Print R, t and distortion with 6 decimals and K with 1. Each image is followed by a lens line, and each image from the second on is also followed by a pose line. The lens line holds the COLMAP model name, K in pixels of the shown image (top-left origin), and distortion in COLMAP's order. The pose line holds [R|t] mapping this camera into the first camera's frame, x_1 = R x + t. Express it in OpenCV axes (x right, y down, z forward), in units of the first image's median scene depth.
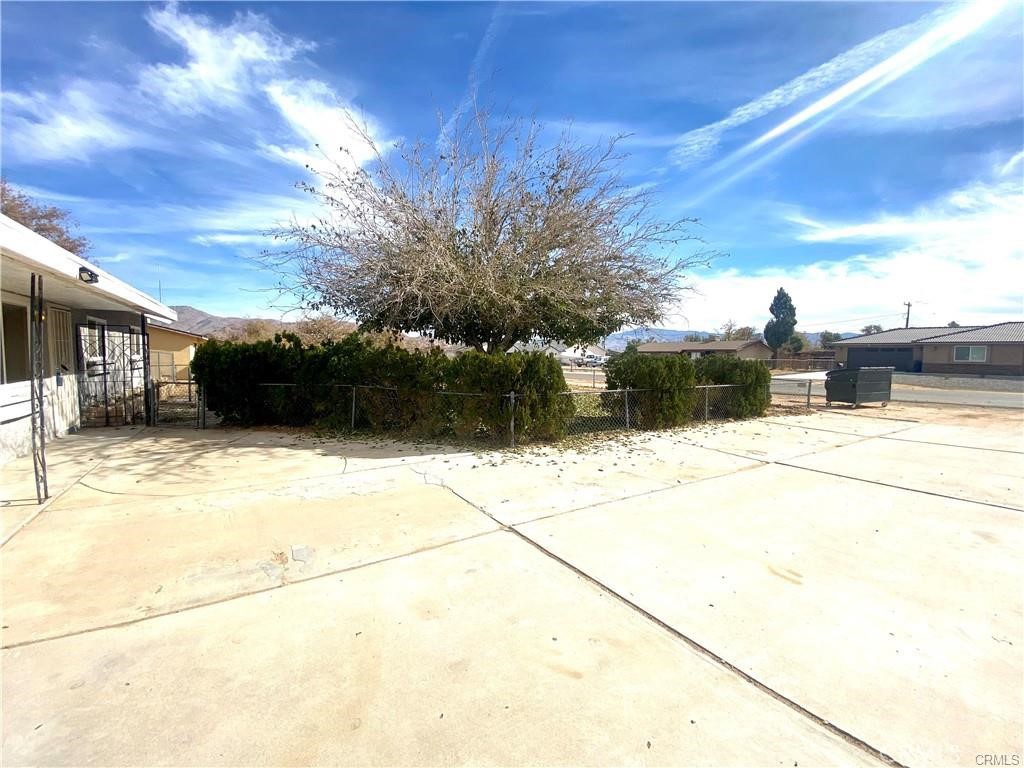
lens RADIAL K [[415.7, 0, 512.0], [0, 415.7, 384.0], [0, 0, 1]] dist [-0.000231, -0.000037]
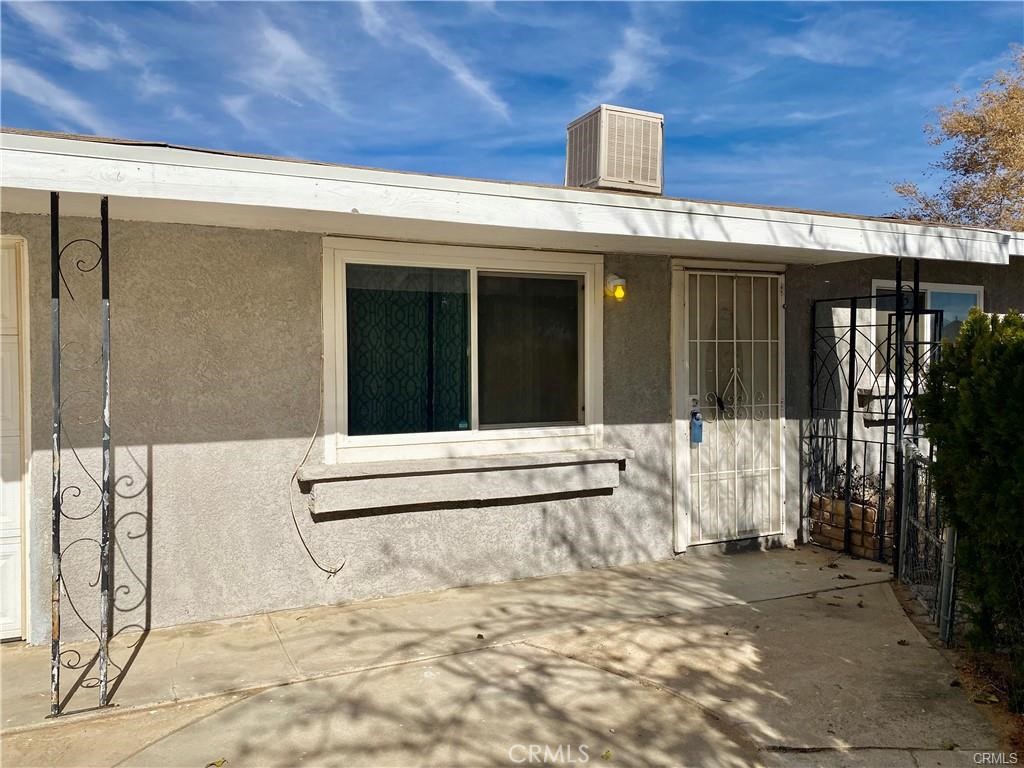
lens RADIAL K [[766.1, 0, 512.0], [0, 766.1, 384.0], [0, 0, 1]] dist [0.001973, 0.000523]
pose [[-0.126962, -0.001222, -0.991907, -0.304761], [-0.066635, 0.997751, 0.007300, -0.057003], [0.989667, 0.067023, -0.126758, 1.026652]]
